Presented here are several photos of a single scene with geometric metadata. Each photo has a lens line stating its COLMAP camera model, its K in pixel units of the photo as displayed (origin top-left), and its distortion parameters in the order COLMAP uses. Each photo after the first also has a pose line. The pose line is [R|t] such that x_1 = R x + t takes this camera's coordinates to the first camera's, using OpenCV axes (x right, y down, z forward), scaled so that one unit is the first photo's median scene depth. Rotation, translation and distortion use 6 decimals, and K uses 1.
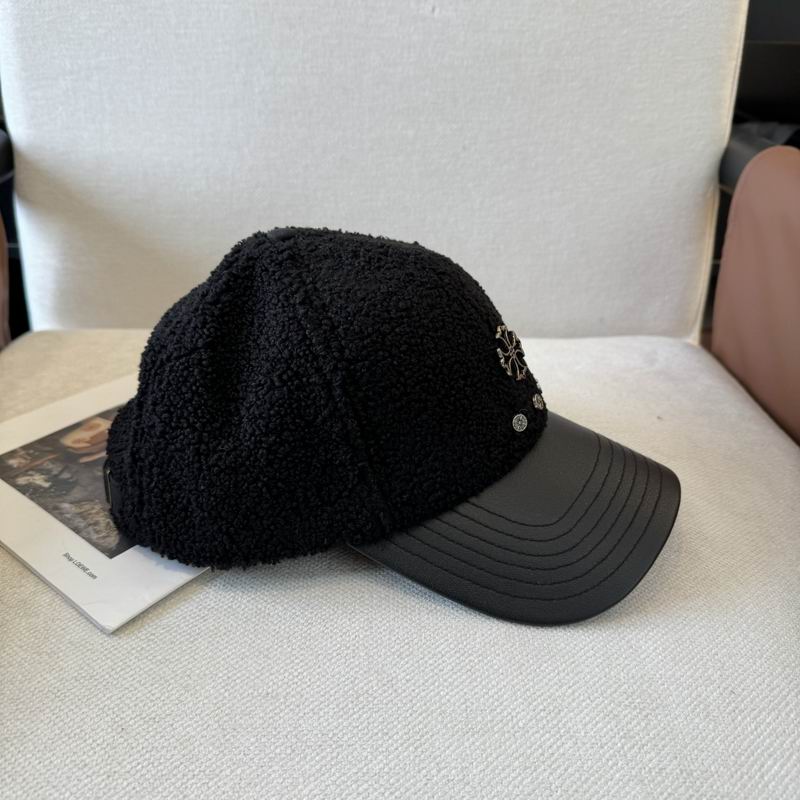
lens RADIAL K [[791.9, 0, 406.3], [0, 791.9, 395.7], [0, 0, 1]] dist [-0.035650, 0.000000]
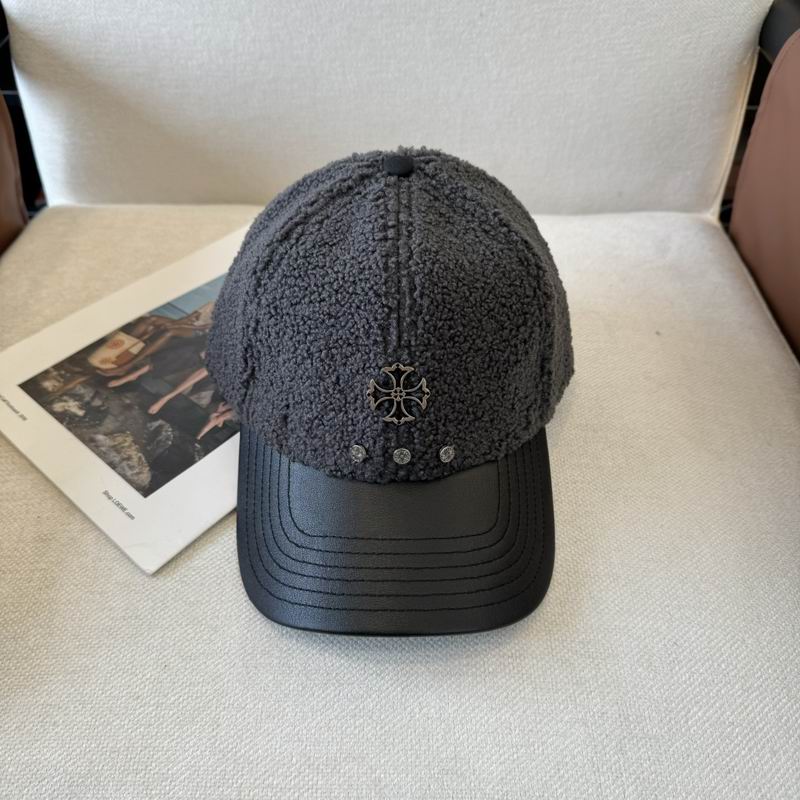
lens RADIAL K [[791.9, 0, 394.8], [0, 791.9, 395.4], [0, 0, 1]] dist [-0.035650, 0.000000]
pose [[0.998804, 0.017027, -0.045844, 0.022535], [-0.002579, 0.954465, 0.298312, -0.166450], [0.048835, -0.297837, 0.953367, -0.016620]]
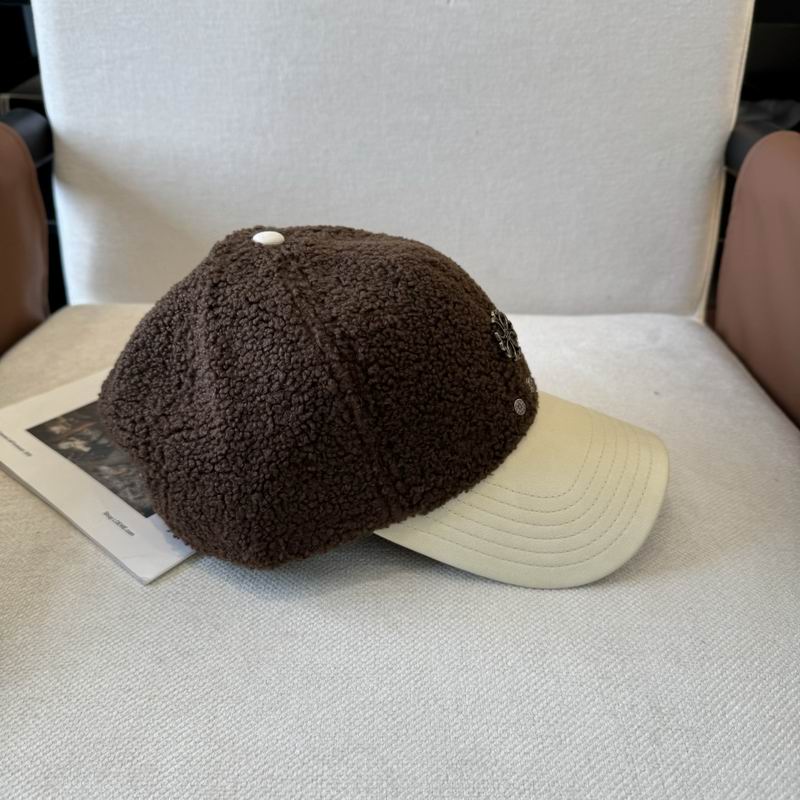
lens RADIAL K [[791.9, 0, 397.1], [0, 791.9, 388.7], [0, 0, 1]] dist [-0.035650, 0.000000]
pose [[0.999201, 0.010376, -0.038591, 0.011392], [-0.009261, 0.999537, 0.028975, -0.004172], [0.038874, -0.028594, 0.998835, -0.060305]]
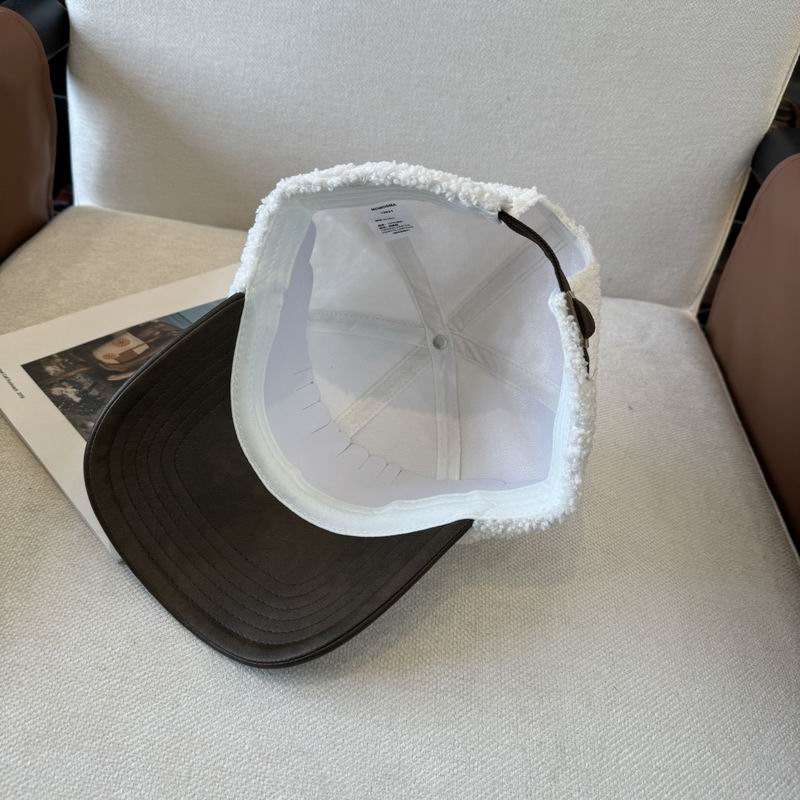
lens RADIAL K [[791.9, 0, 402.1], [0, 791.9, 386.8], [0, 0, 1]] dist [-0.035650, 0.000000]
pose [[0.986599, 0.163131, -0.003365, 0.002607], [-0.158779, 0.964621, 0.210465, -0.151984], [0.037579, -0.207110, 0.977596, -0.074060]]
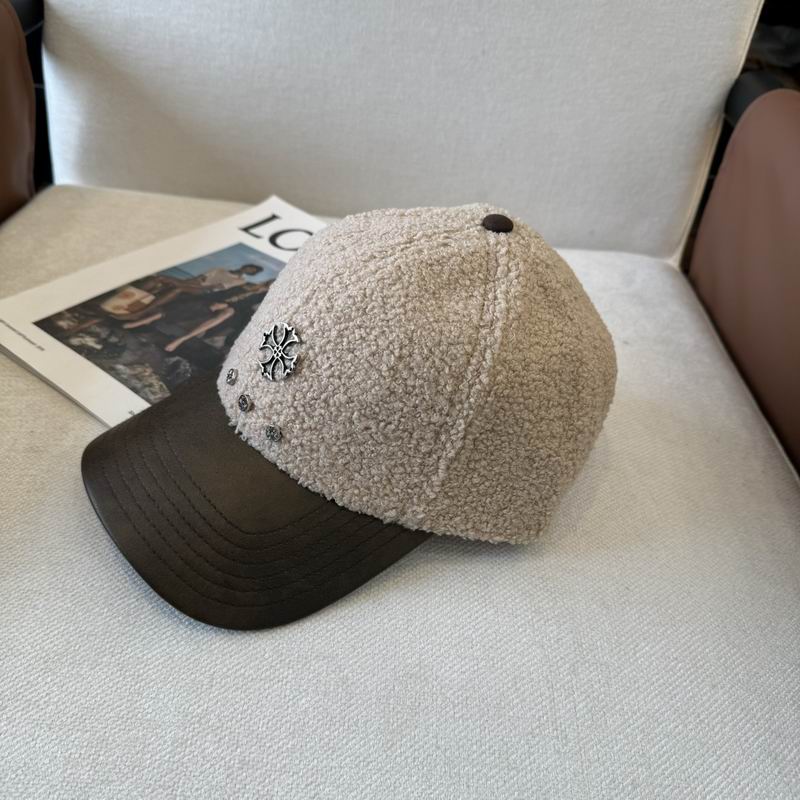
lens RADIAL K [[791.9, 0, 395.5], [0, 791.9, 402.2], [0, 0, 1]] dist [-0.035650, 0.000000]
pose [[0.993722, 0.111086, 0.013319, -0.003212], [-0.111484, 0.973119, 0.201522, -0.065857], [0.009425, -0.201742, 0.979393, -0.097604]]
